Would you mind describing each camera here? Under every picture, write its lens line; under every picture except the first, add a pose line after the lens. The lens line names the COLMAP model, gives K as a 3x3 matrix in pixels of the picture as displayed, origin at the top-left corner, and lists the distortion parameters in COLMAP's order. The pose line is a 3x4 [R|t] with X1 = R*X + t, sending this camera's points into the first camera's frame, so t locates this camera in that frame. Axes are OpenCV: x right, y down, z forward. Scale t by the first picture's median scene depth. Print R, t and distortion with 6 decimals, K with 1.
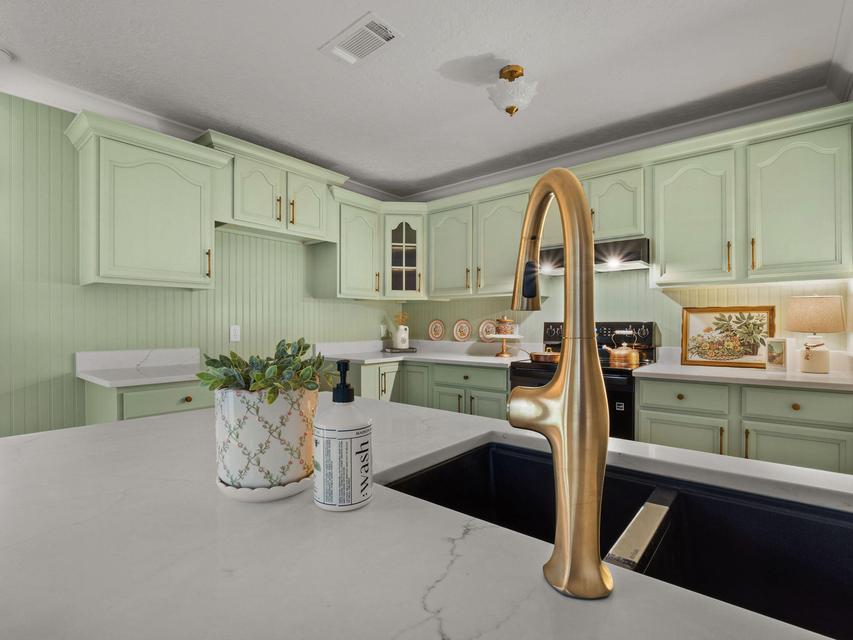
lens RADIAL K [[425.0, 0, 422.3], [0, 425.0, 323.9], [0, 0, 1]] dist [-0.018484, 0.000341]
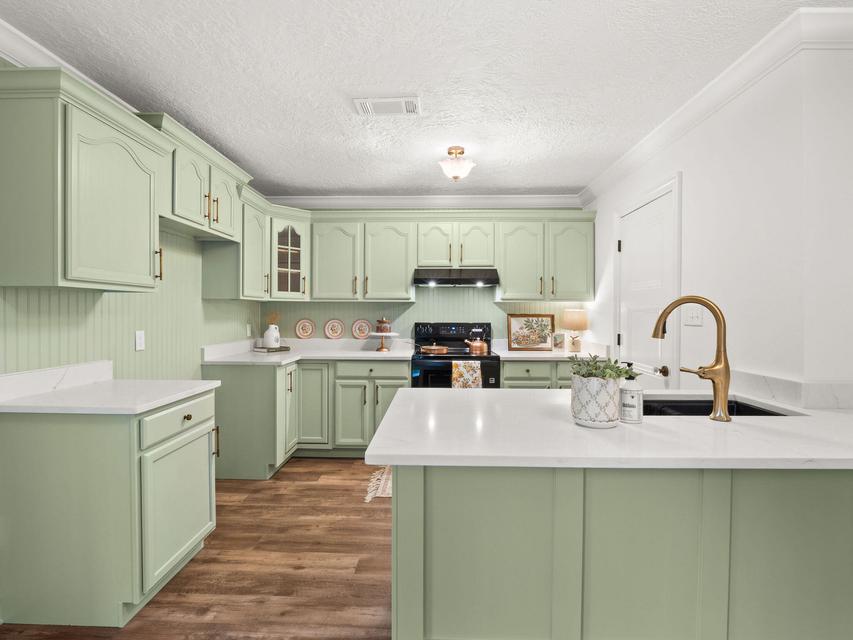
lens RADIAL K [[425.0, 0, 427.9], [0, 425.0, 316.6], [0, 0, 1]] dist [-0.018484, 0.000341]
pose [[0.775015, -0.002676, 0.631937, -0.493030], [-0.006541, 0.999904, 0.012255, -0.037443], [-0.631909, -0.013631, 0.774923, -0.024441]]
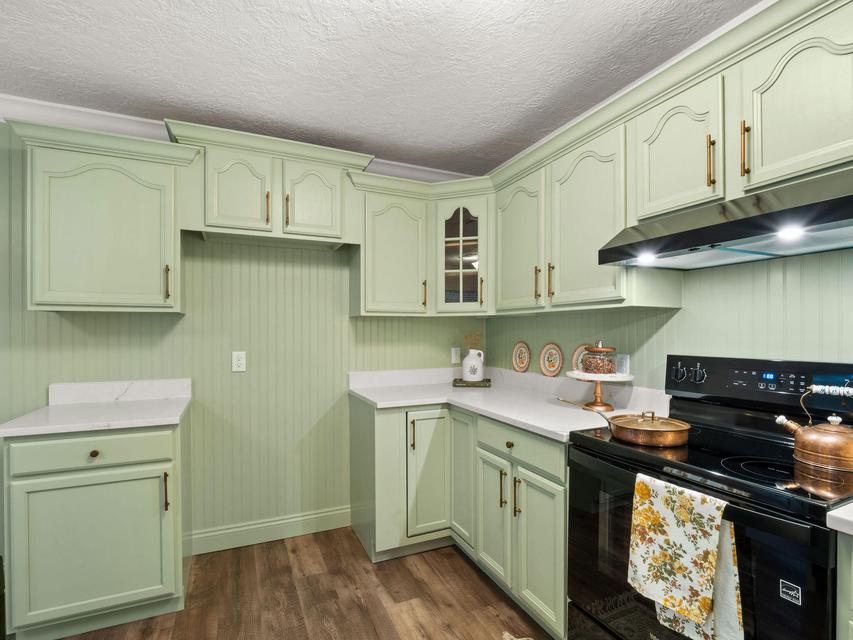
lens RADIAL K [[425.0, 0, 428.7], [0, 425.0, 331.2], [0, 0, 1]] dist [-0.018484, 0.000341]
pose [[0.906555, -0.000937, -0.422086, 0.236314], [0.002138, 0.999995, 0.002372, -0.036526], [0.422082, -0.003053, 0.906552, 0.367880]]
